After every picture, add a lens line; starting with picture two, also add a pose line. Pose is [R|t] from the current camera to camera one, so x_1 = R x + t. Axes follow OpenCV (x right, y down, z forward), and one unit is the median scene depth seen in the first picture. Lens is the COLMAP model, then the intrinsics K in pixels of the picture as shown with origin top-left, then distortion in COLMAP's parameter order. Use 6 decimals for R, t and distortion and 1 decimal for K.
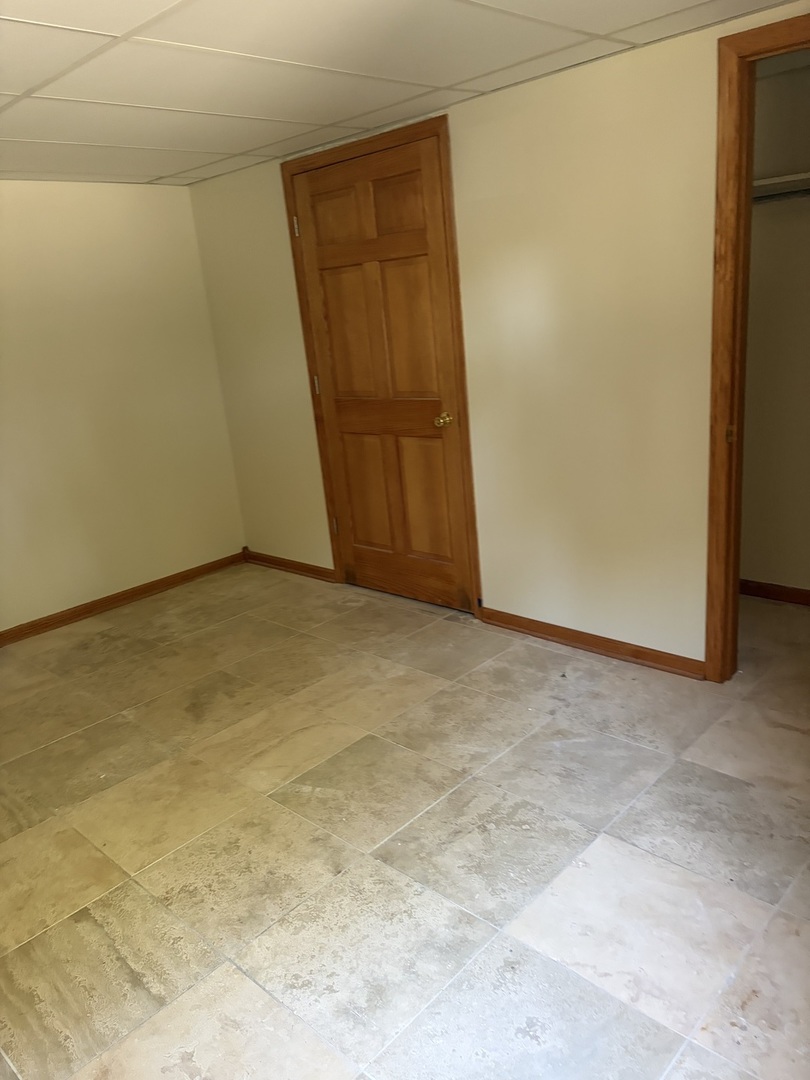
lens RADIAL K [[820.0, 0, 401.5], [0, 820.0, 542.6], [0, 0, 1]] dist [0.025221, -0.010174]
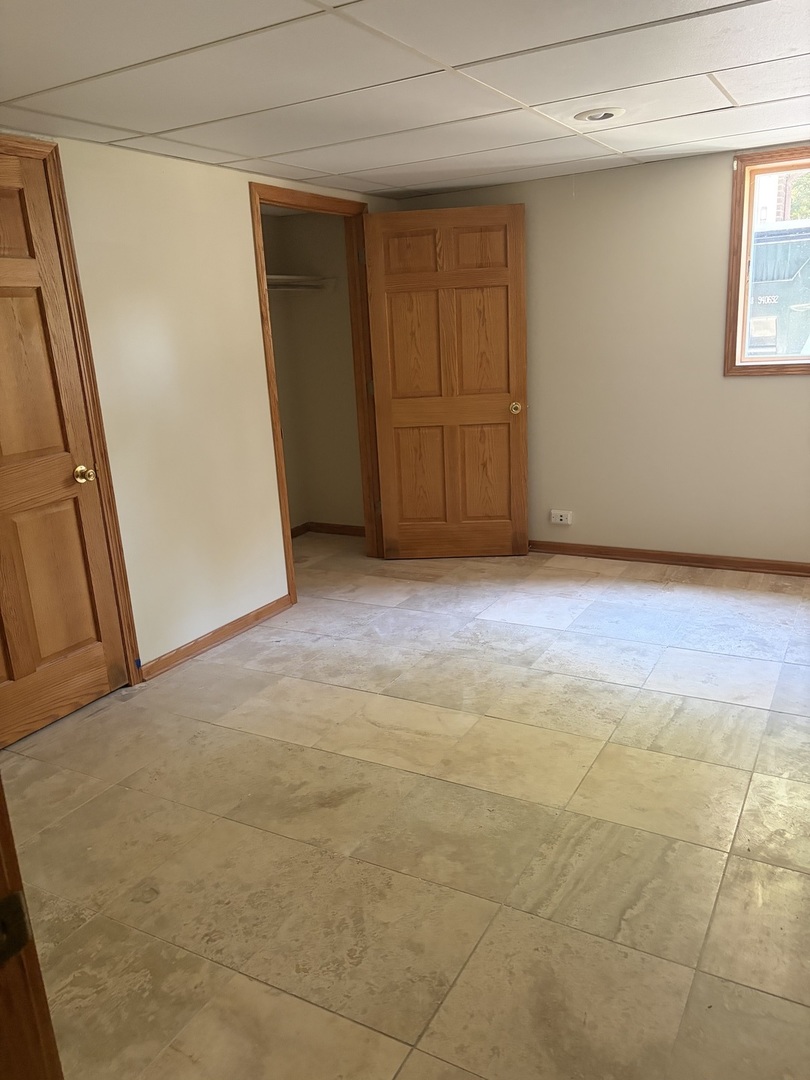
lens RADIAL K [[820.0, 0, 402.7], [0, 820.0, 540.2], [0, 0, 1]] dist [0.025221, -0.010174]
pose [[-0.235168, -0.147360, 0.960719, -1.174120], [0.359234, 0.905272, 0.226789, -0.217037], [-0.903132, 0.398456, -0.159954, 1.136755]]
